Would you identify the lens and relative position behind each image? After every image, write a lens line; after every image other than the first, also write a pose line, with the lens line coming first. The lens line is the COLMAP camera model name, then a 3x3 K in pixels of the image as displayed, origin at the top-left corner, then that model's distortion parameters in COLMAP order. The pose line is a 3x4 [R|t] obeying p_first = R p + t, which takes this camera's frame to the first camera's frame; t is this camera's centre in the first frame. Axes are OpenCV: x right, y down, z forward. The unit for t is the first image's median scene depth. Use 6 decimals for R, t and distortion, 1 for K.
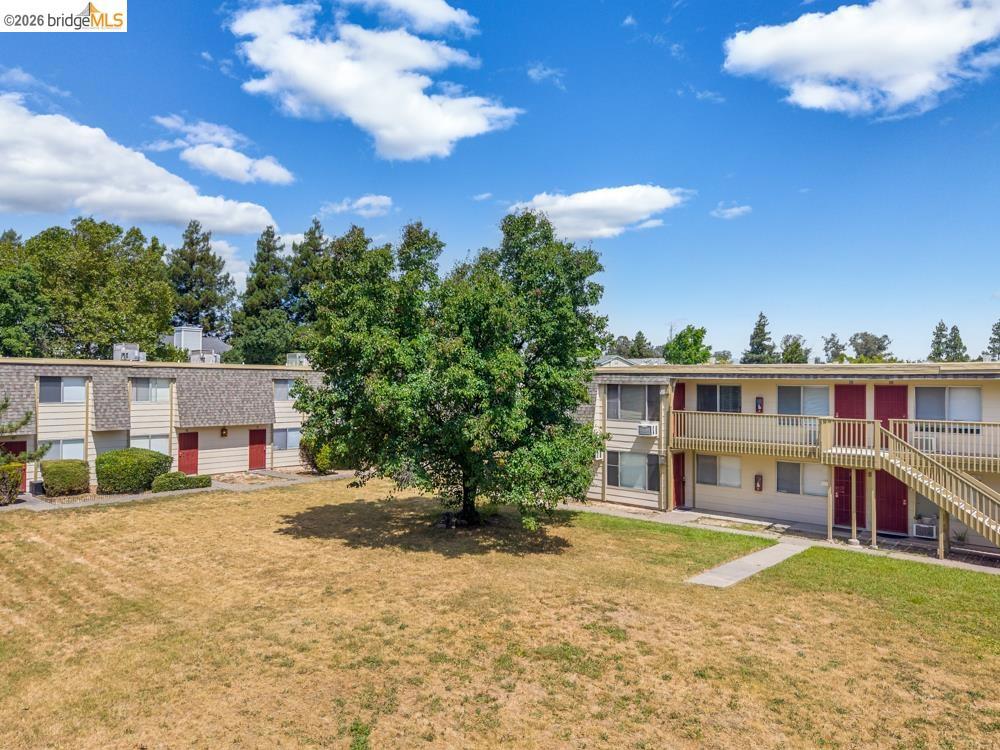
lens RADIAL K [[679.9, 0, 498.1], [0, 679.9, 372.5], [0, 0, 1]] dist [0.035859, -0.040912]
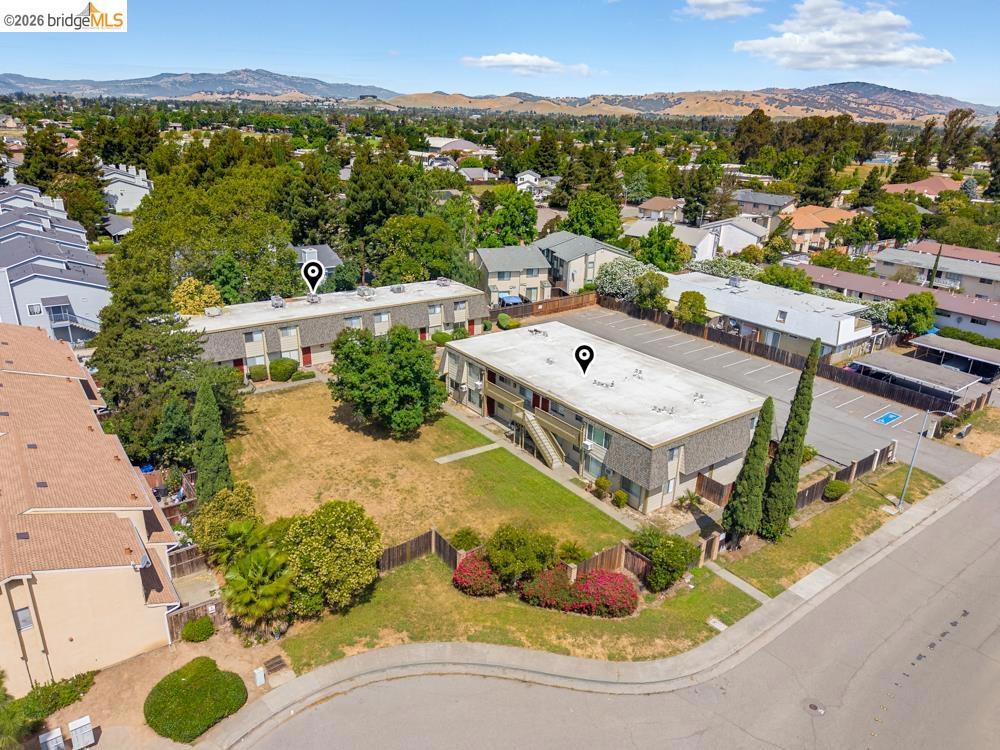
lens RADIAL K [[679.9, 0, 501.1], [0, 679.9, 376.2], [0, 0, 1]] dist [0.035859, -0.040912]
pose [[0.977221, 0.099951, -0.187215, 0.695337], [-0.023693, 0.928018, 0.371781, -0.782074], [0.210899, -0.358876, 0.909247, -1.073991]]
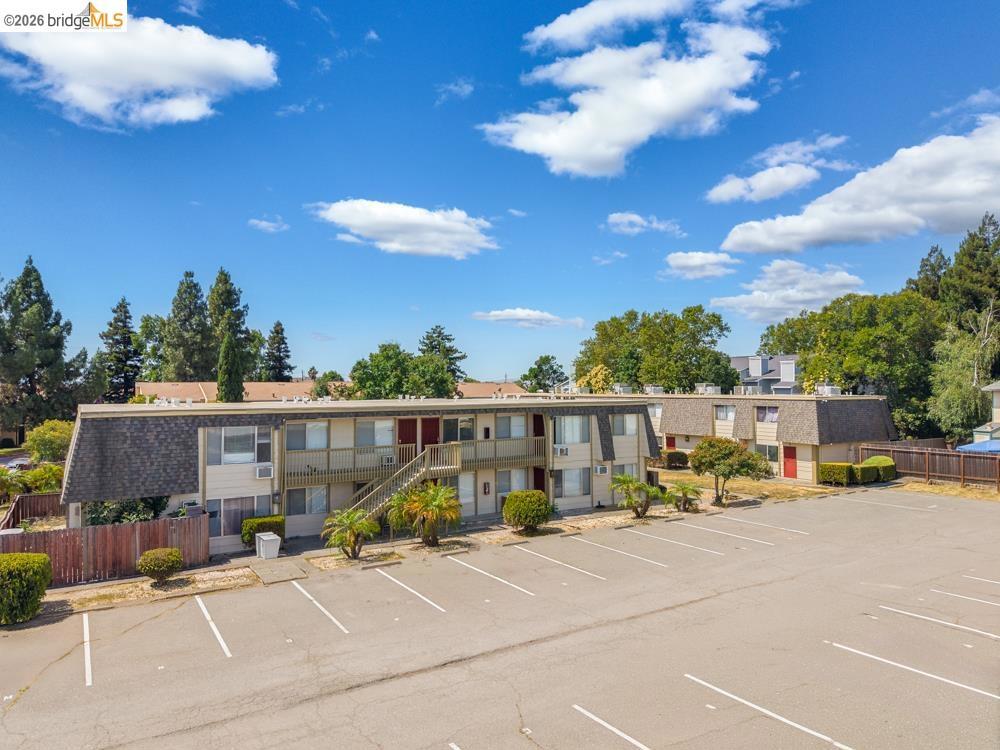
lens RADIAL K [[679.9, 0, 499.2], [0, 679.9, 369.4], [0, 0, 1]] dist [0.035859, -0.040912]
pose [[-0.294151, -0.033515, -0.955171, 1.753320], [0.019931, 0.998953, -0.041189, -0.011644], [0.955551, -0.031153, -0.293175, 1.584139]]
